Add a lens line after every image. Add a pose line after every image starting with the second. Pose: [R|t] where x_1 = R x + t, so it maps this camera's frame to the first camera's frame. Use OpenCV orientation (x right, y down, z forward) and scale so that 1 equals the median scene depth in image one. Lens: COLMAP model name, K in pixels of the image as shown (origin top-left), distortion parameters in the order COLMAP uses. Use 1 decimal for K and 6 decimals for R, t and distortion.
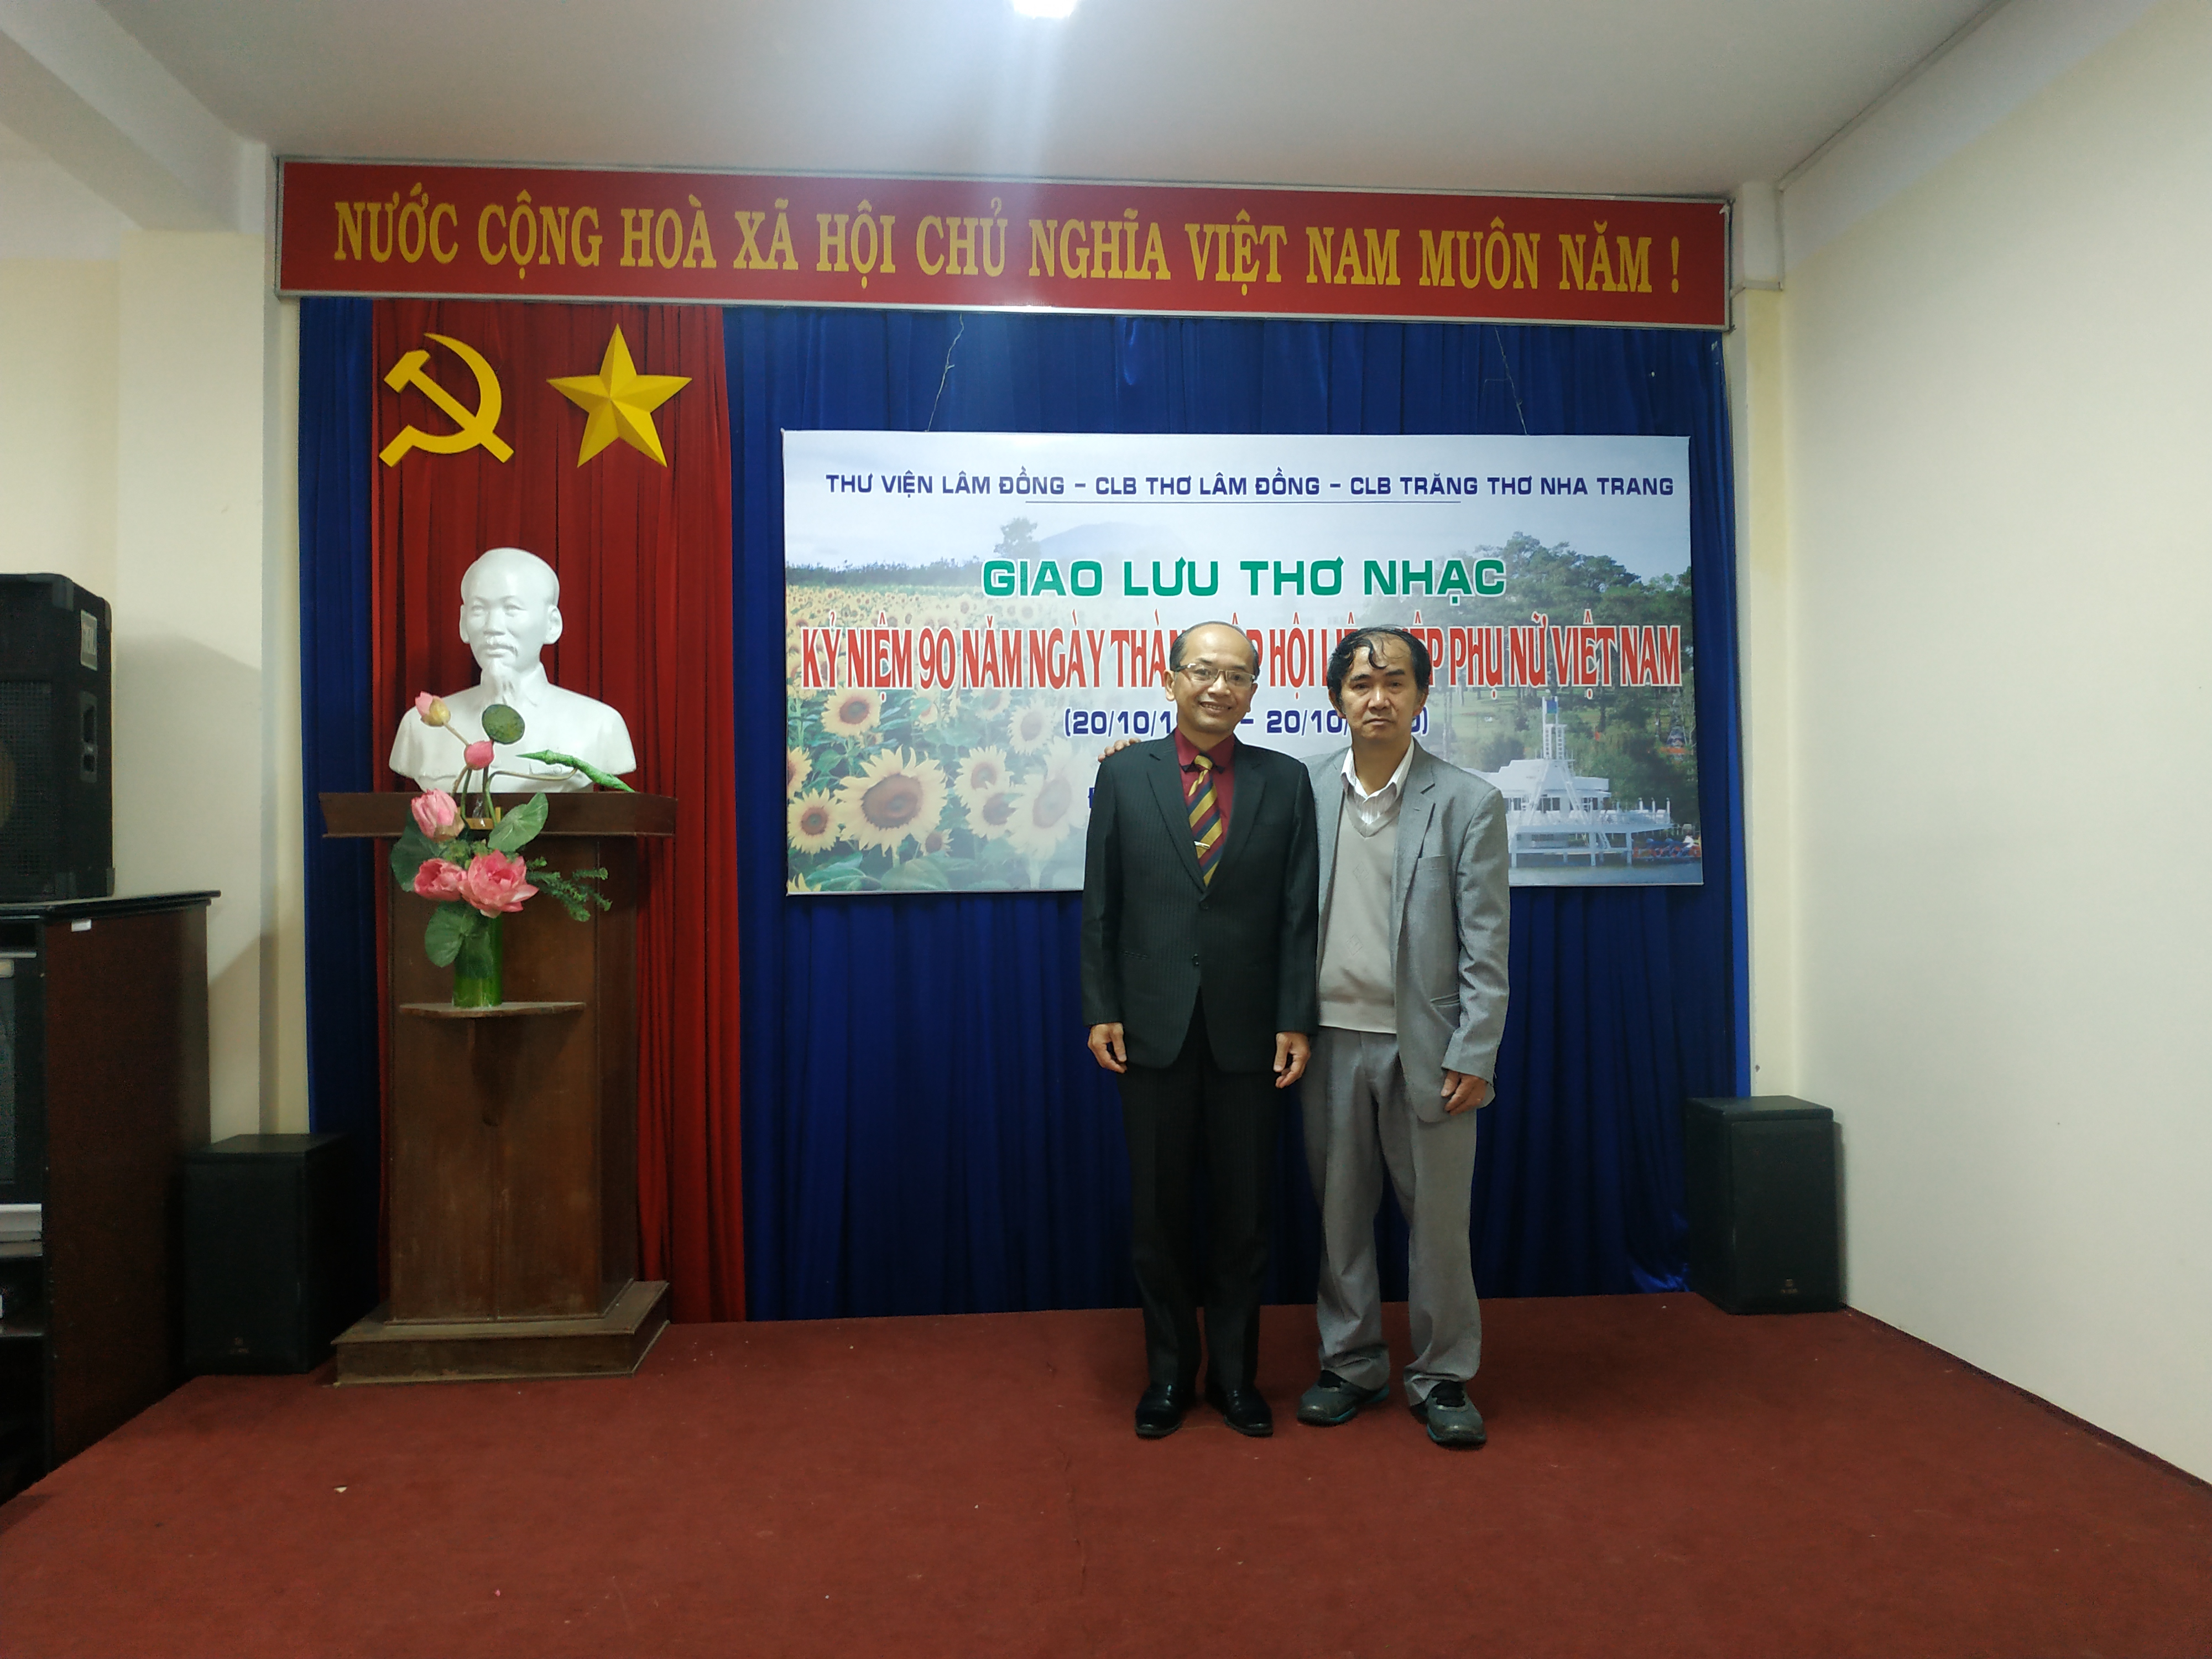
lens RADIAL K [[1679.0, 0, 1128.6], [0, 1679.0, 829.7], [0, 0, 1]] dist [0.024903, -0.075119]
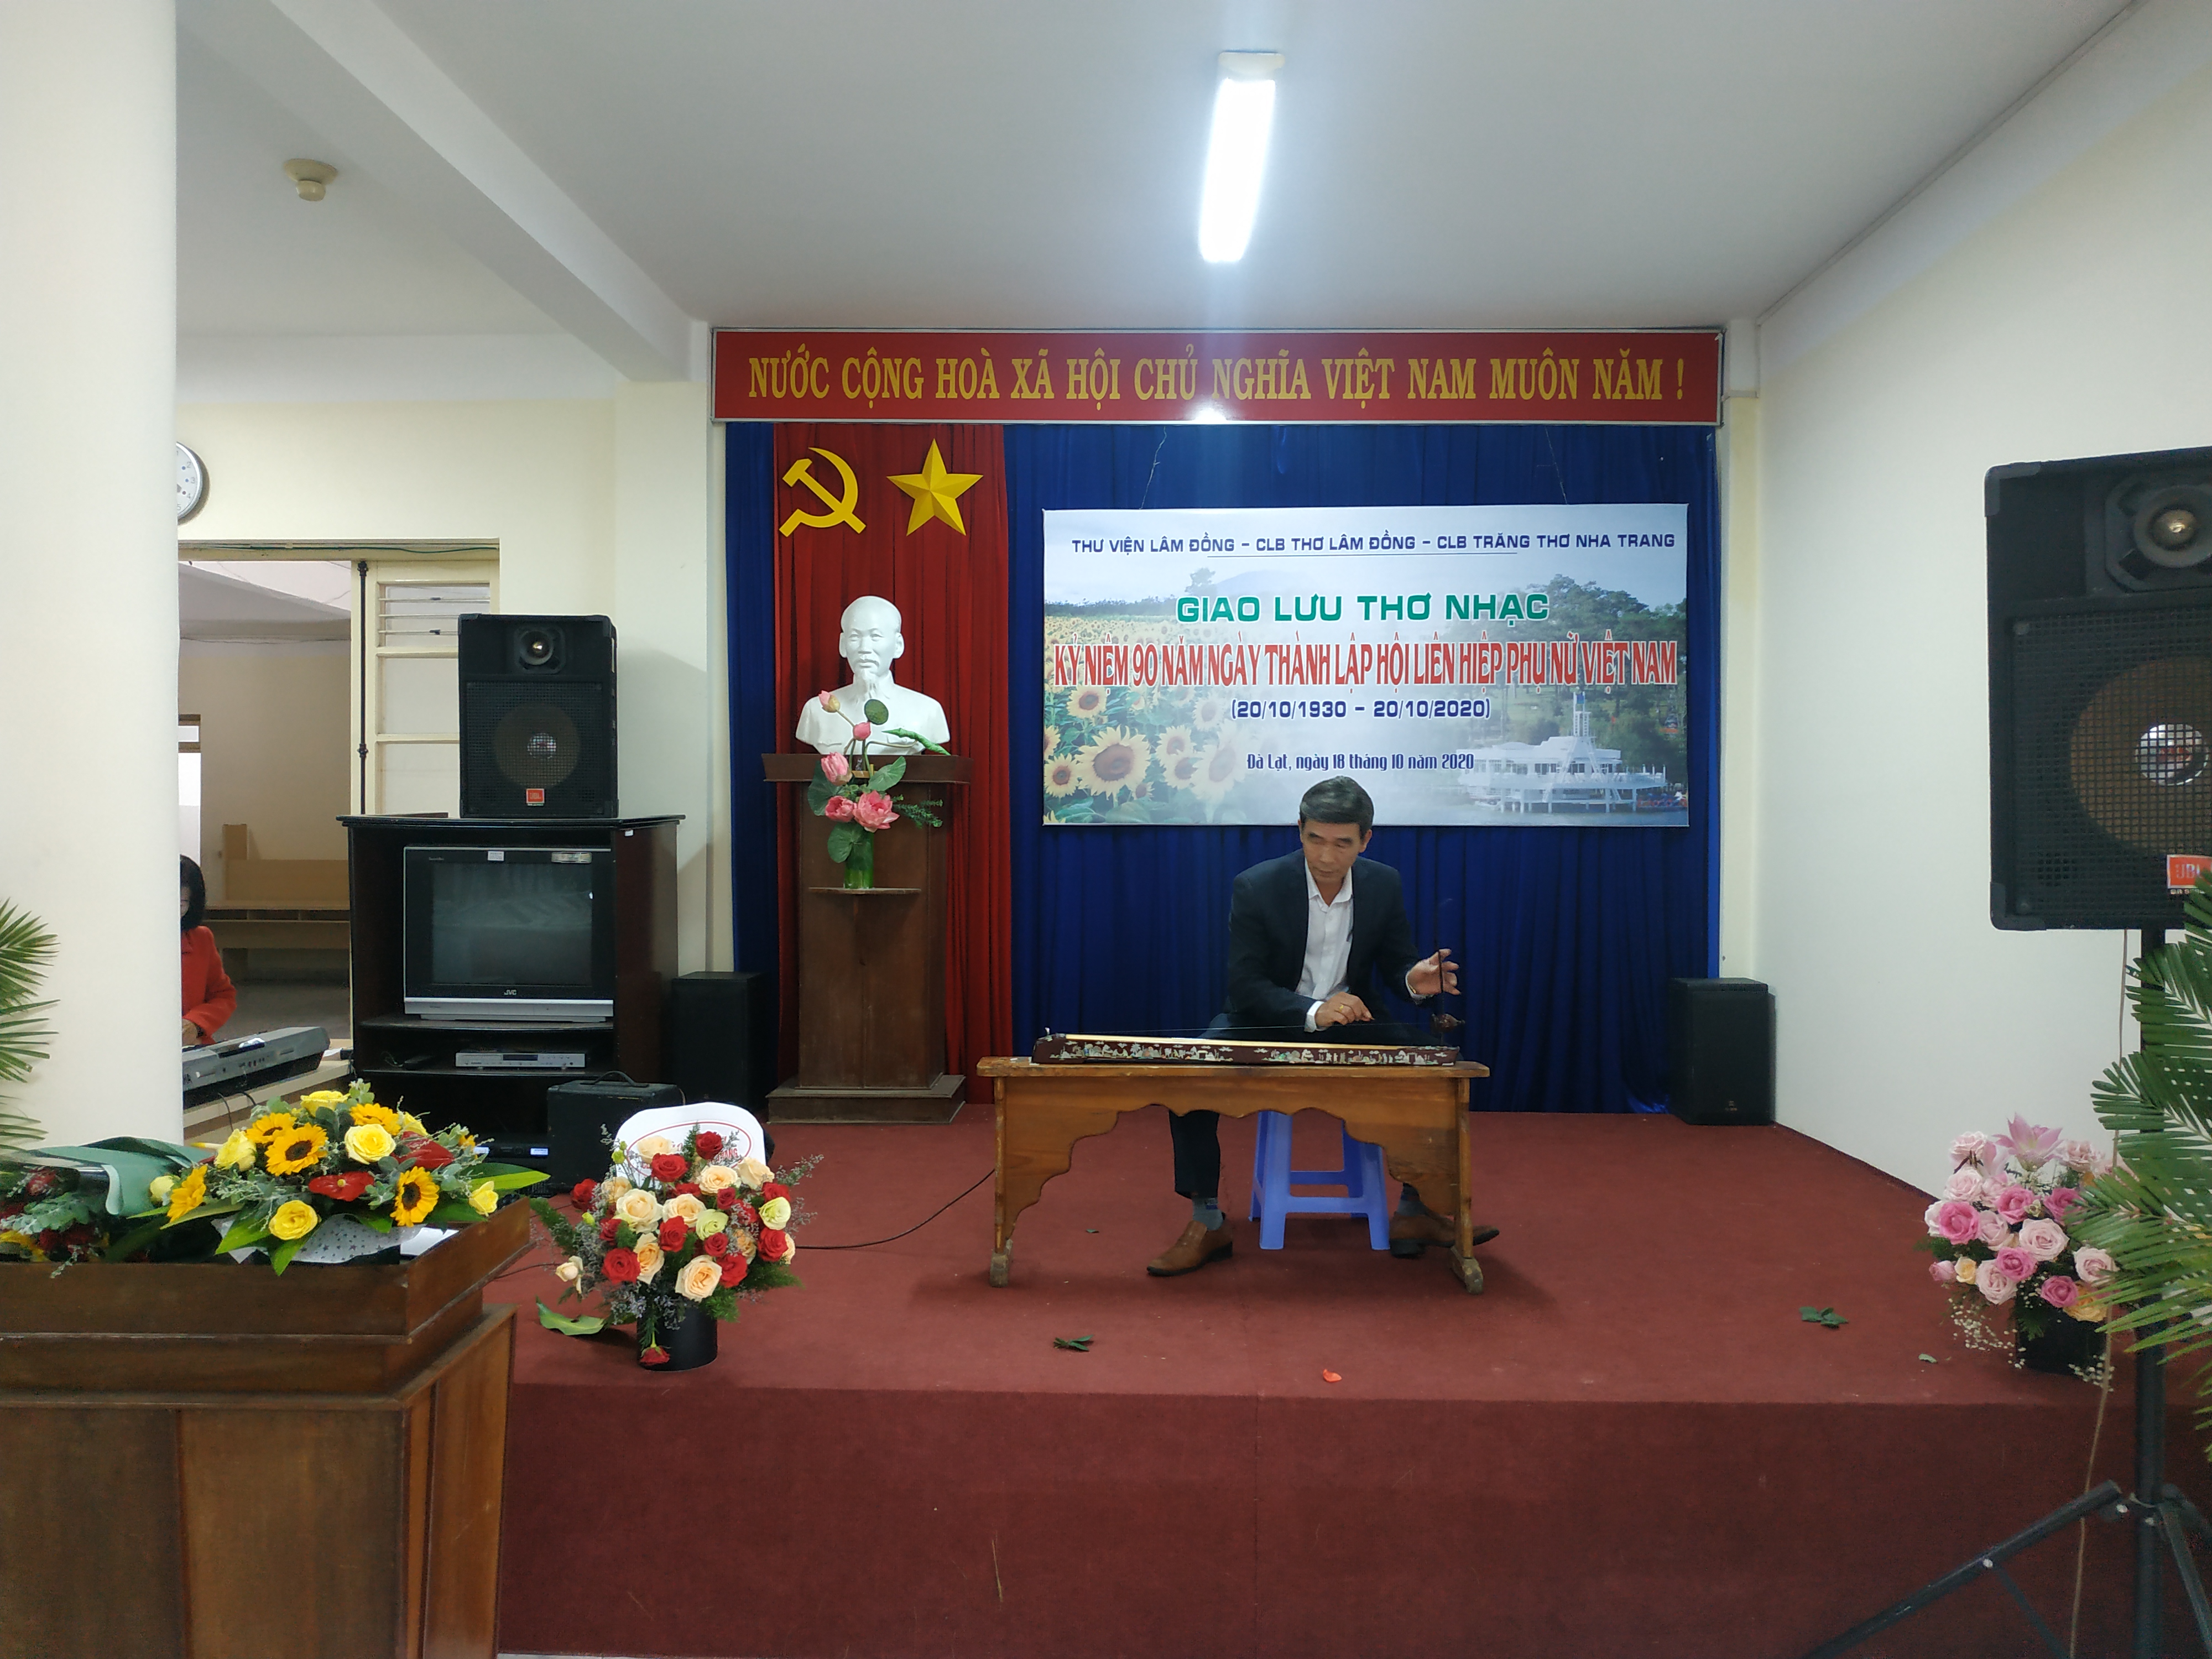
lens RADIAL K [[1679.0, 0, 1096.2], [0, 1679.0, 834.8], [0, 0, 1]] dist [0.024903, -0.075119]
pose [[0.992164, 0.014961, -0.124042, 0.026918], [-0.011466, 0.999518, 0.028846, 0.004303], [0.124413, -0.027198, 0.991858, -0.455412]]
